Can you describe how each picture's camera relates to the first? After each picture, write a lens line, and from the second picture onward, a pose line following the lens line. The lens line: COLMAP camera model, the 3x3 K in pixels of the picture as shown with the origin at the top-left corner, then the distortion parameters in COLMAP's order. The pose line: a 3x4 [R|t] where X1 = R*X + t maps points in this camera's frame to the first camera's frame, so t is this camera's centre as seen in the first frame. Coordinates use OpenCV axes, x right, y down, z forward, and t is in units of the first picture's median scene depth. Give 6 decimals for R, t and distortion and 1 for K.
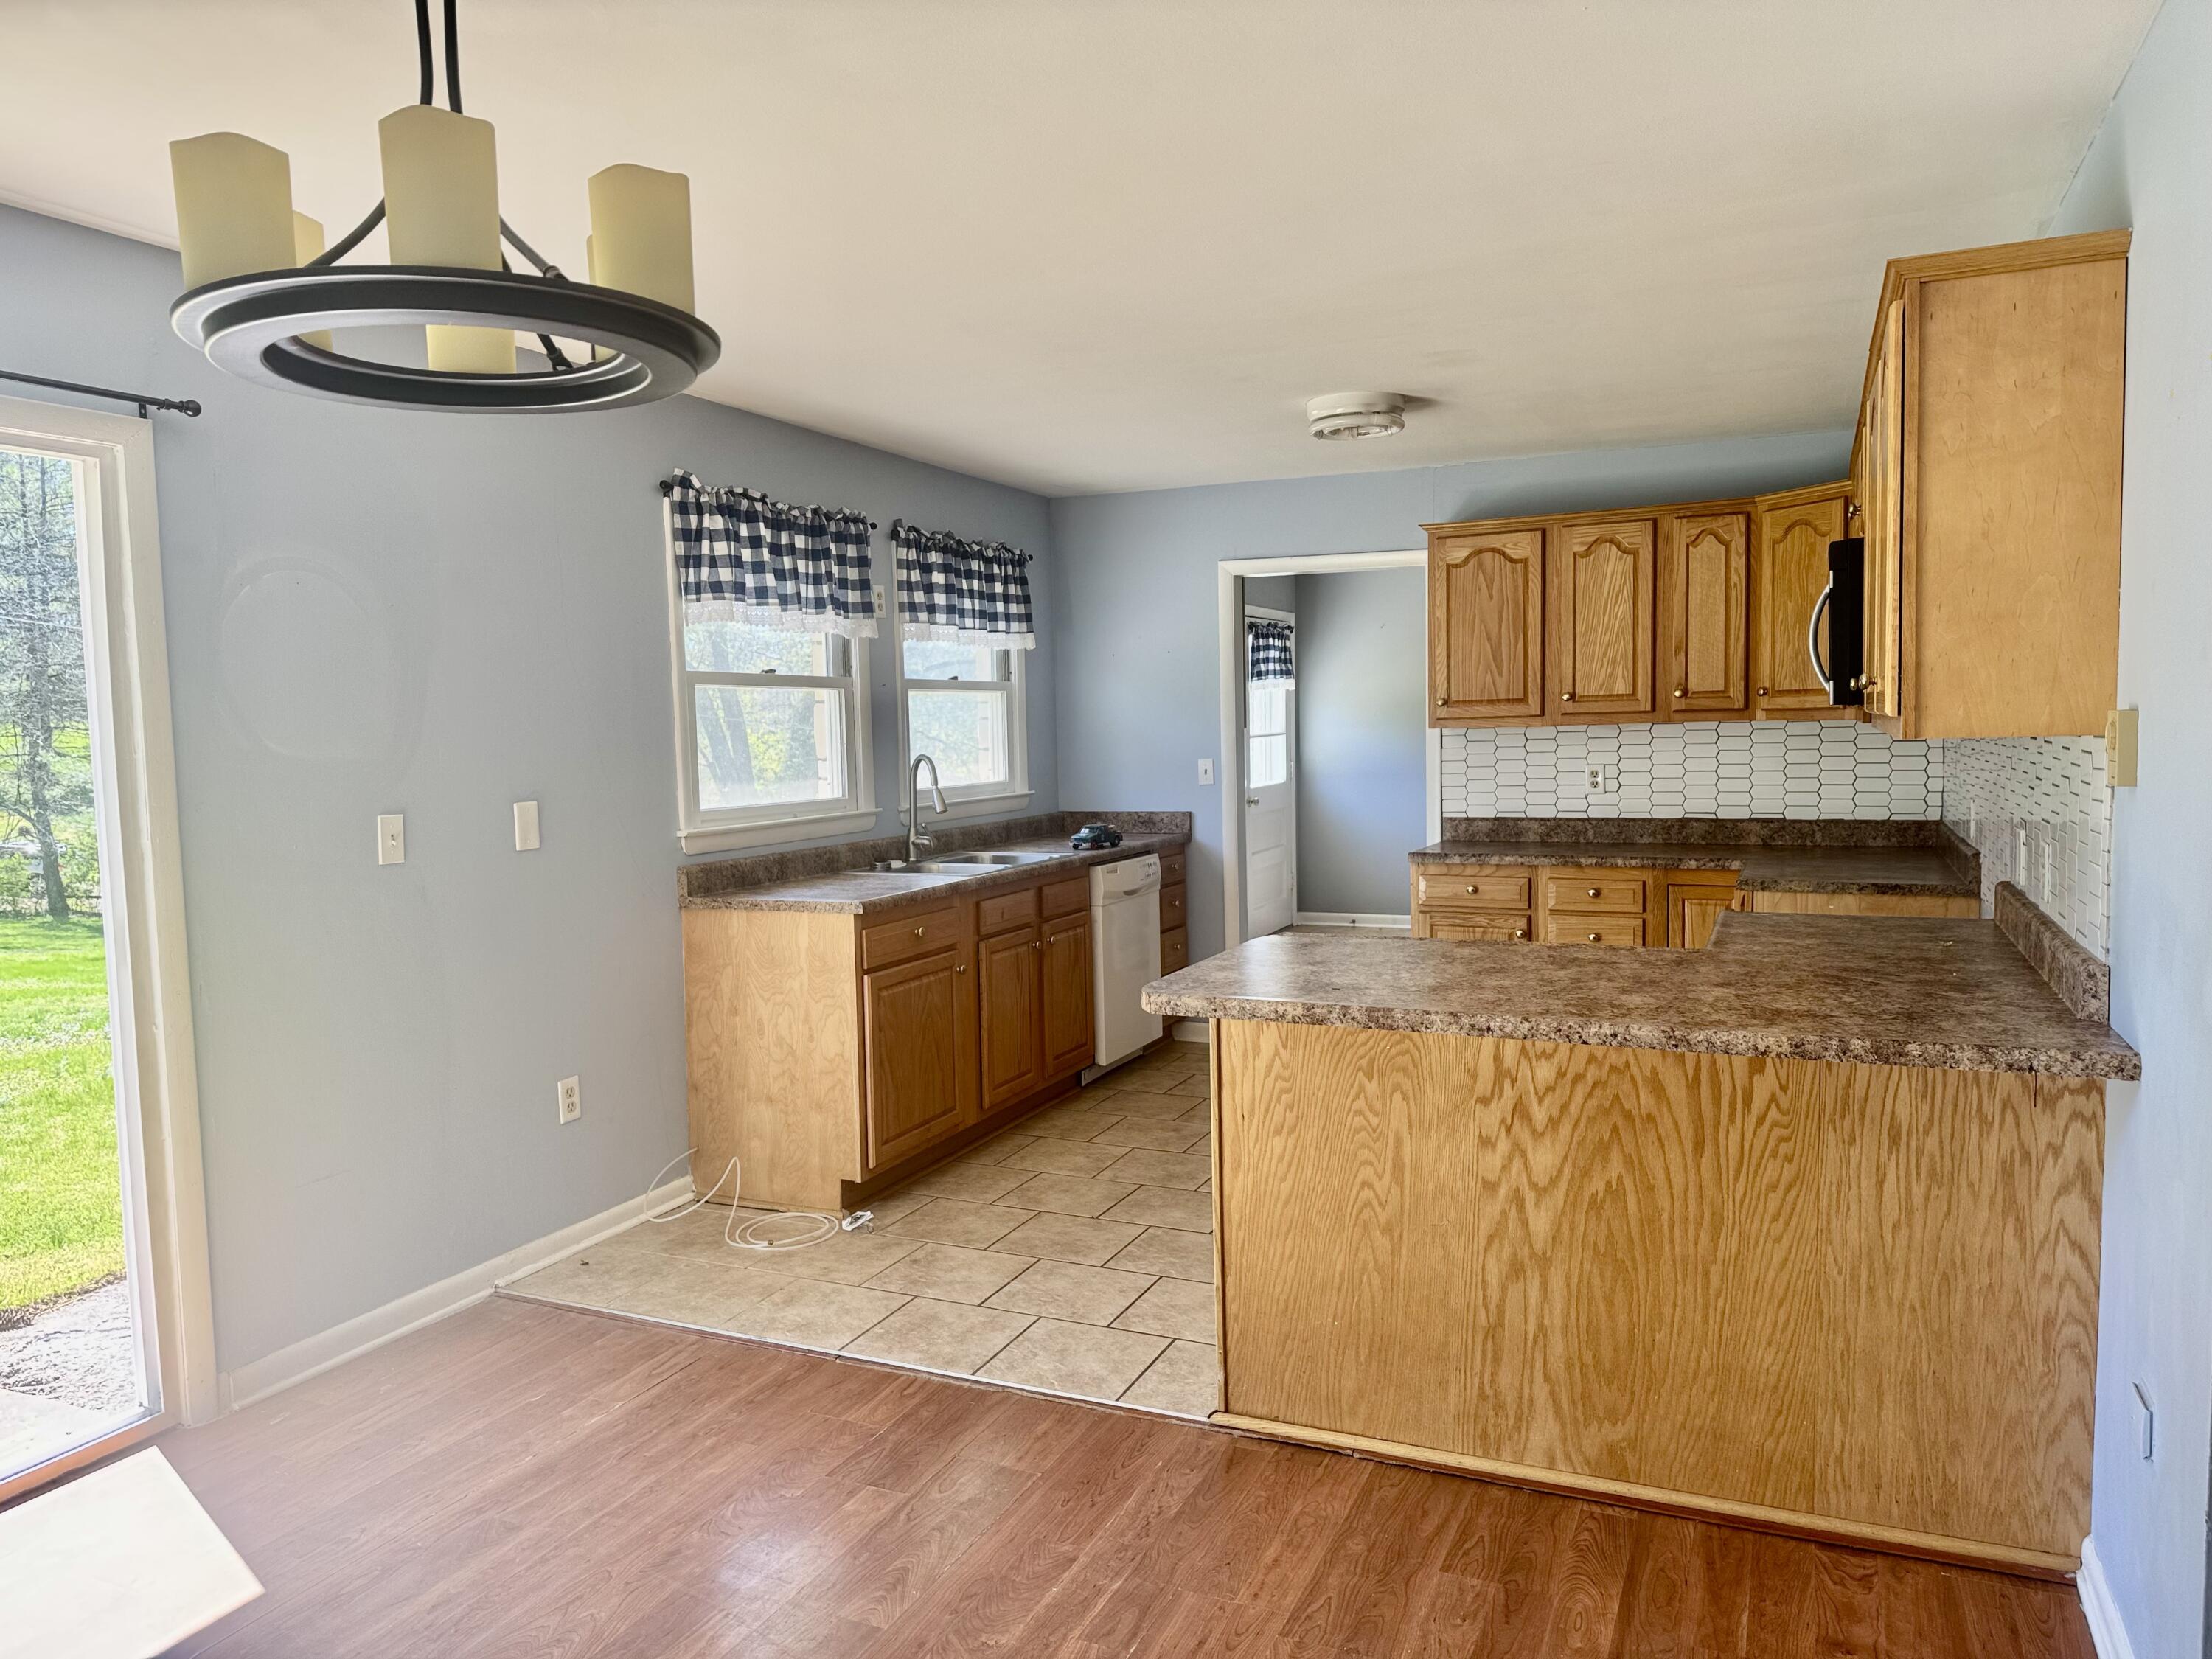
lens RADIAL K [[1549.8, 0, 1098.1], [0, 1549.8, 823.0], [0, 0, 1]] dist [0.065920, -0.080686]
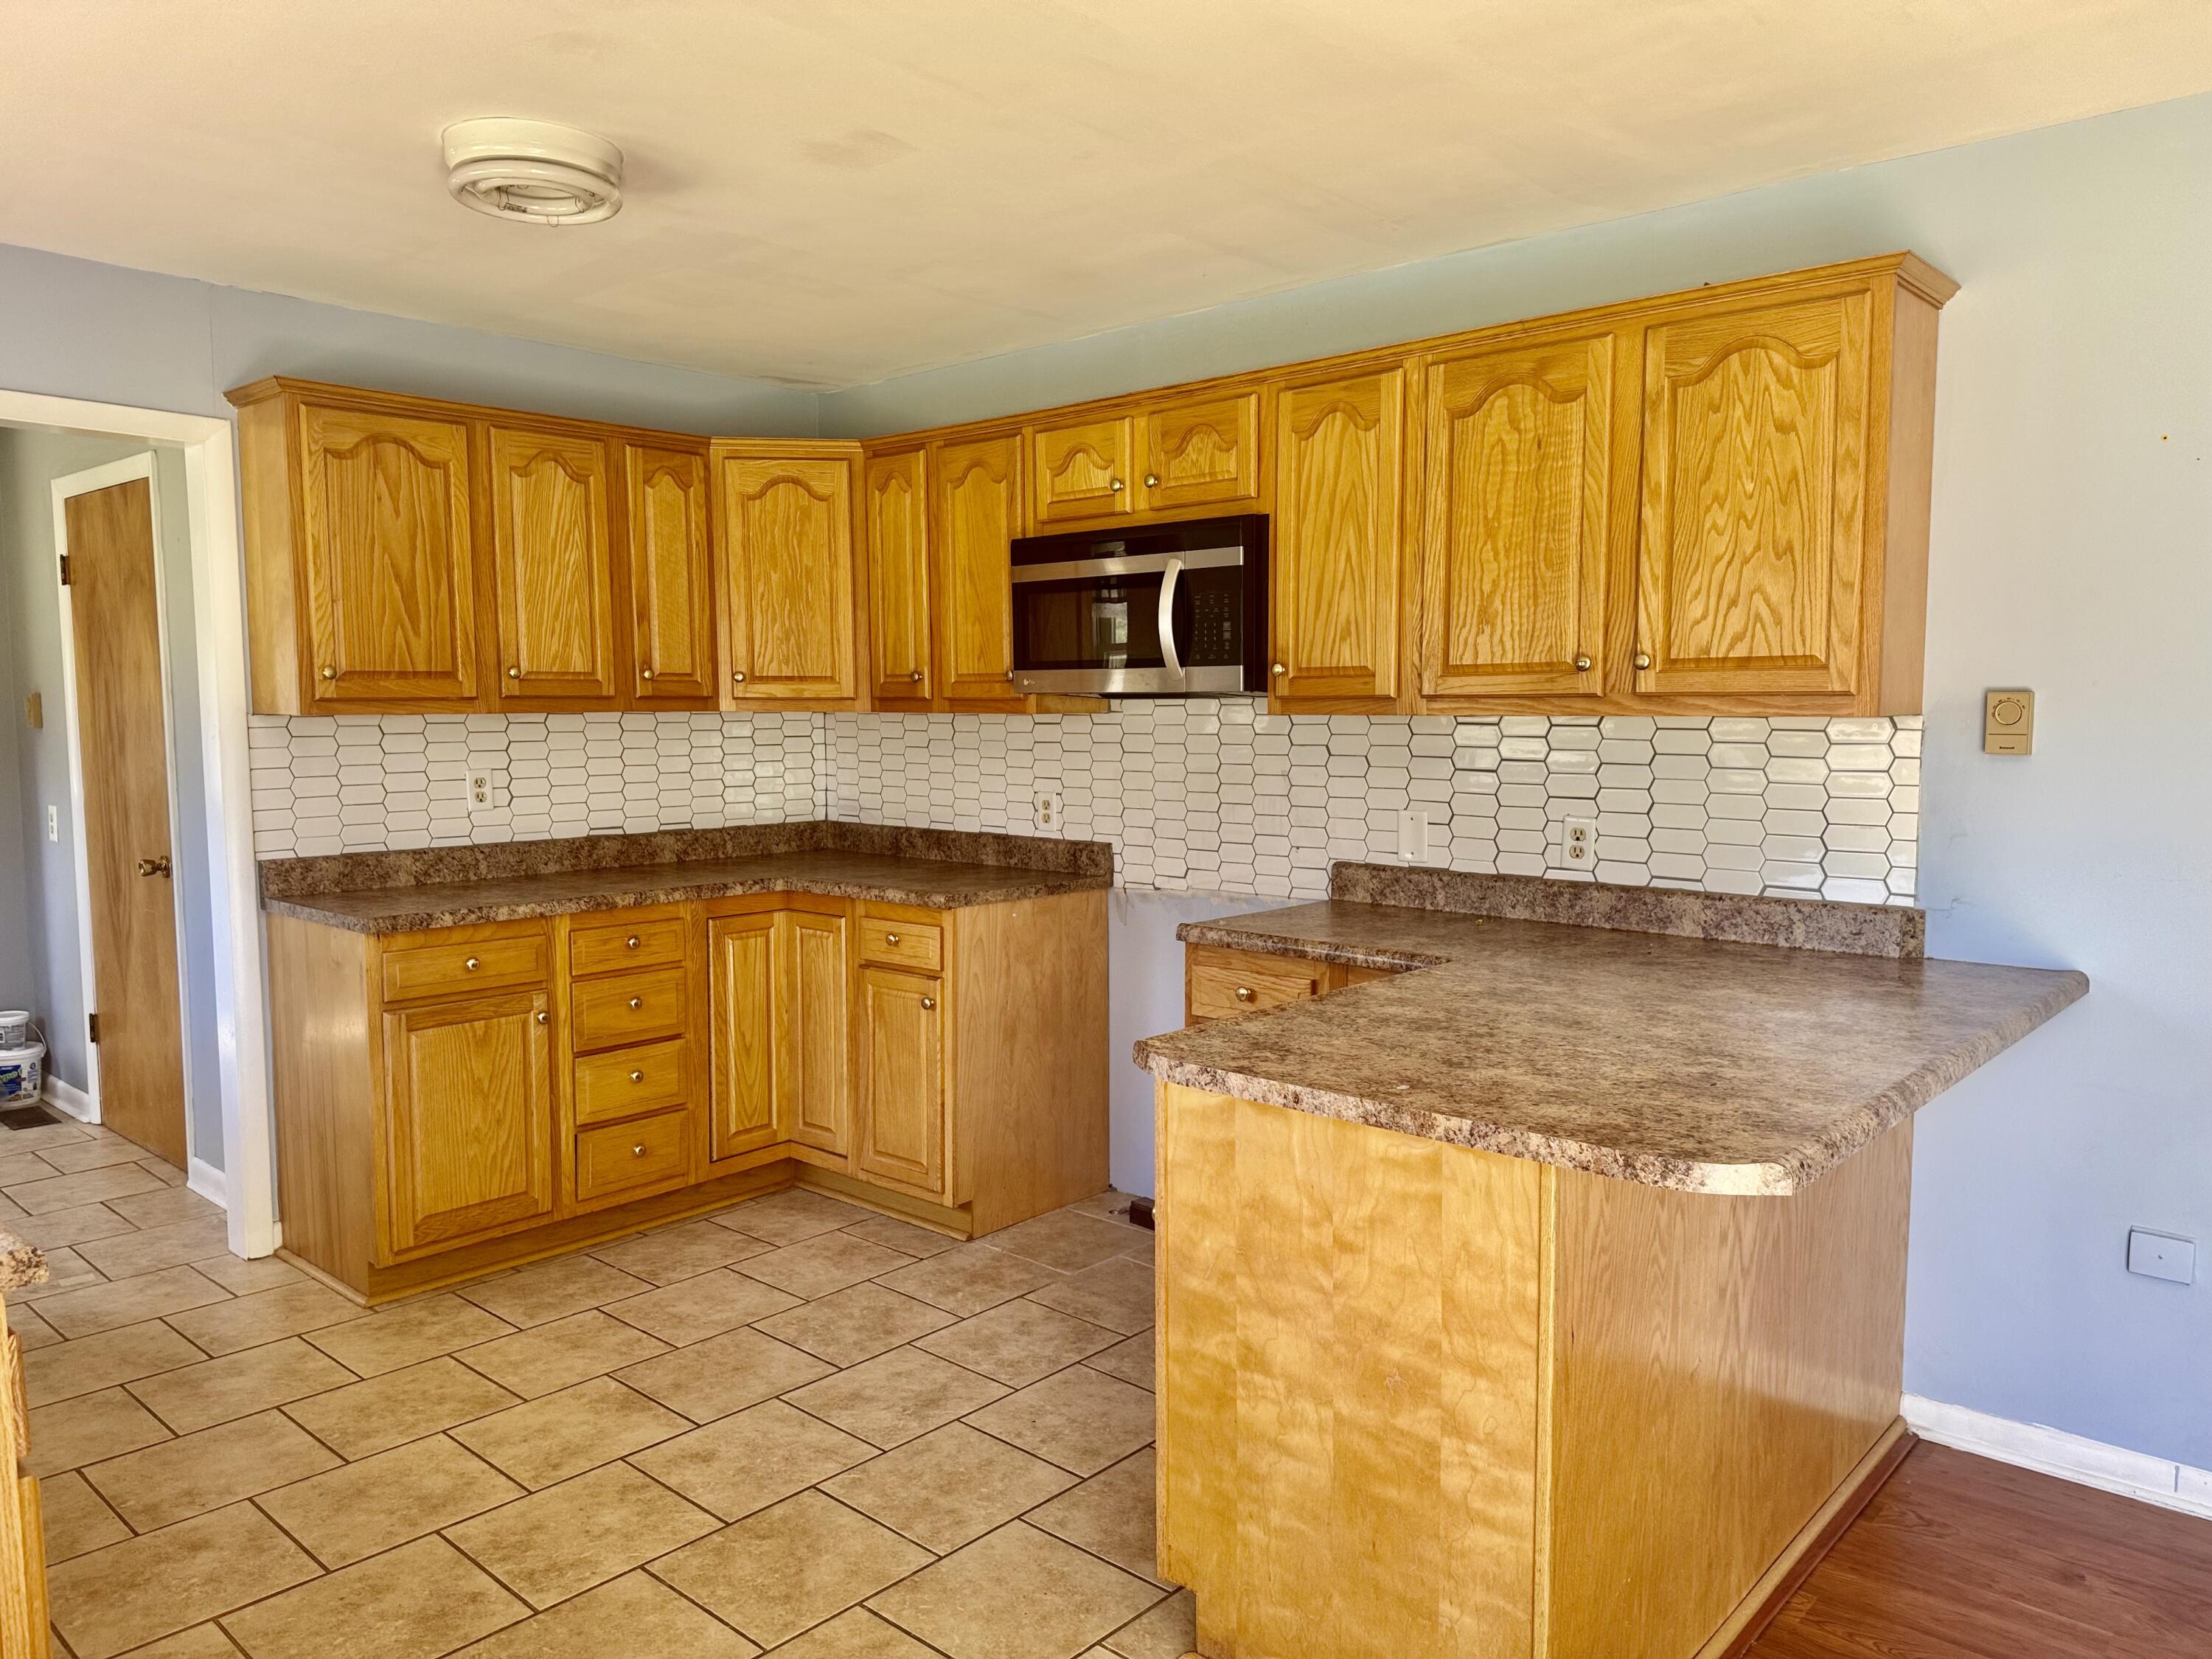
lens RADIAL K [[1549.8, 0, 1110.2], [0, 1549.8, 825.5], [0, 0, 1]] dist [0.065920, -0.080686]
pose [[0.302404, -0.051902, 0.951766, -0.302700], [0.057940, 0.997671, 0.035996, -0.022812], [-0.951417, 0.044260, 0.304707, 0.551810]]
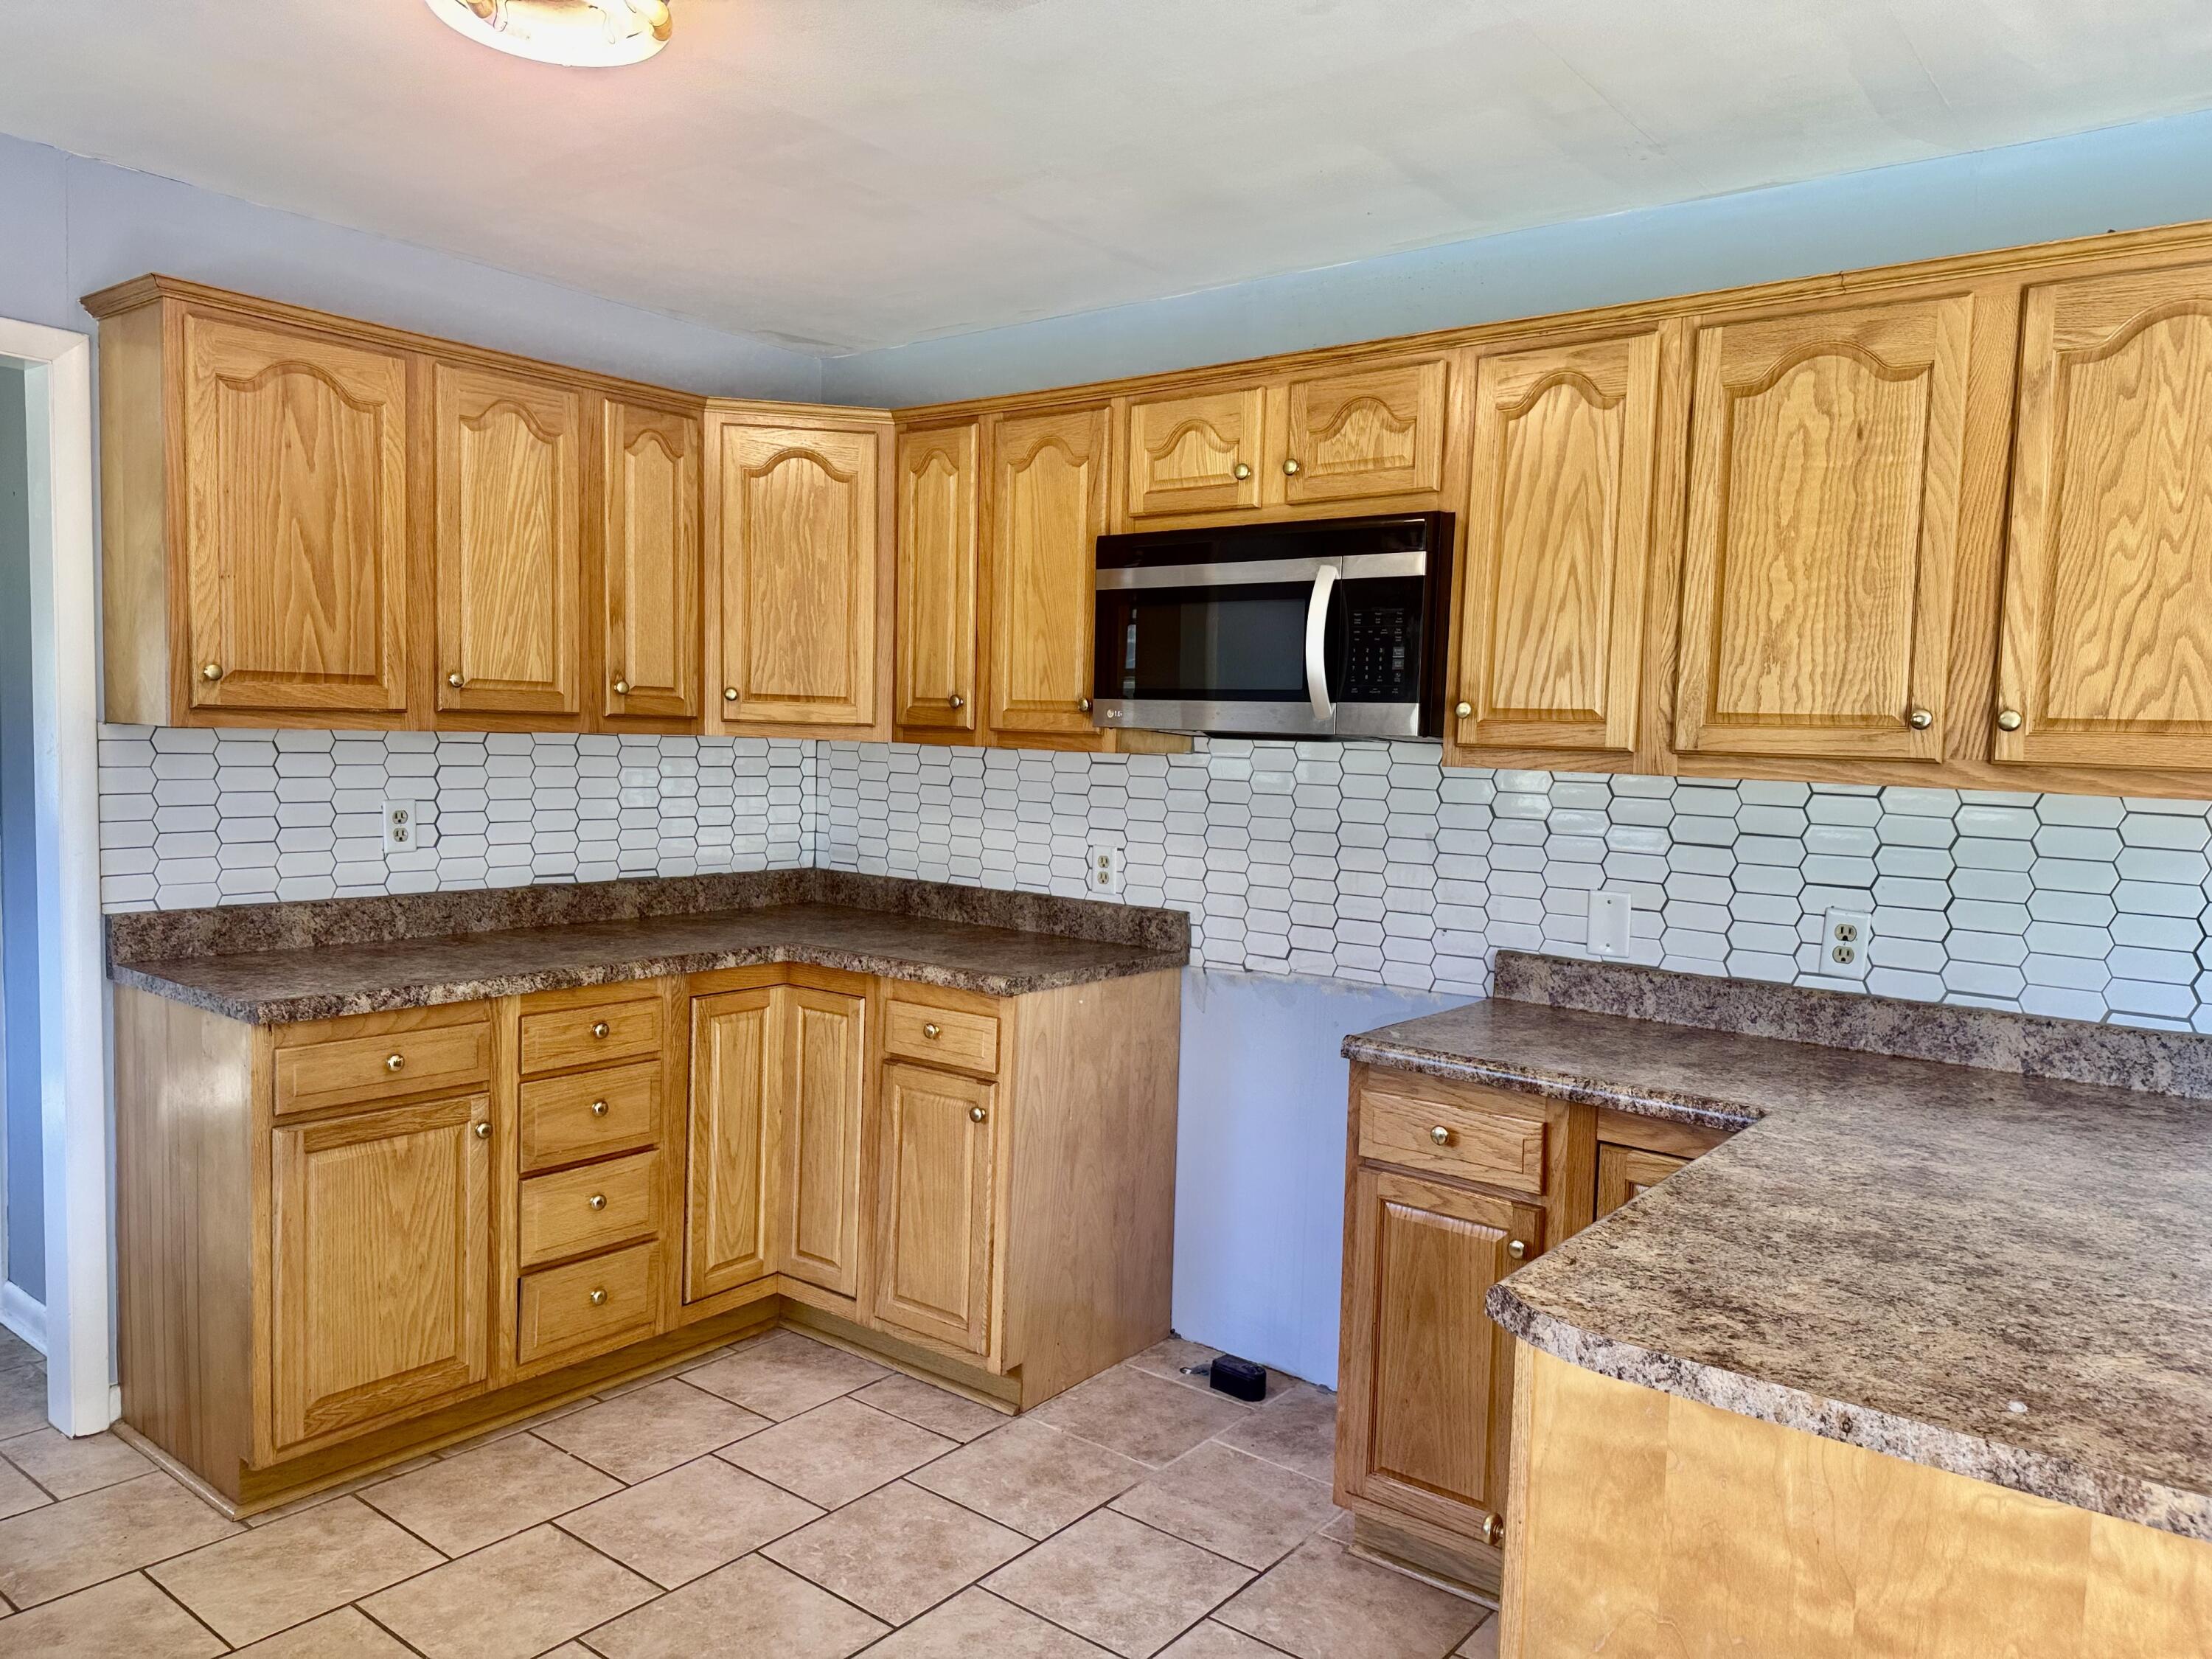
lens RADIAL K [[1549.8, 0, 1106.6], [0, 1549.8, 832.6], [0, 0, 1]] dist [0.065920, -0.080686]
pose [[0.234076, -0.033556, 0.971639, -0.188746], [0.027000, 0.999243, 0.028005, -0.037679], [-0.971843, 0.019679, 0.234805, 0.672461]]
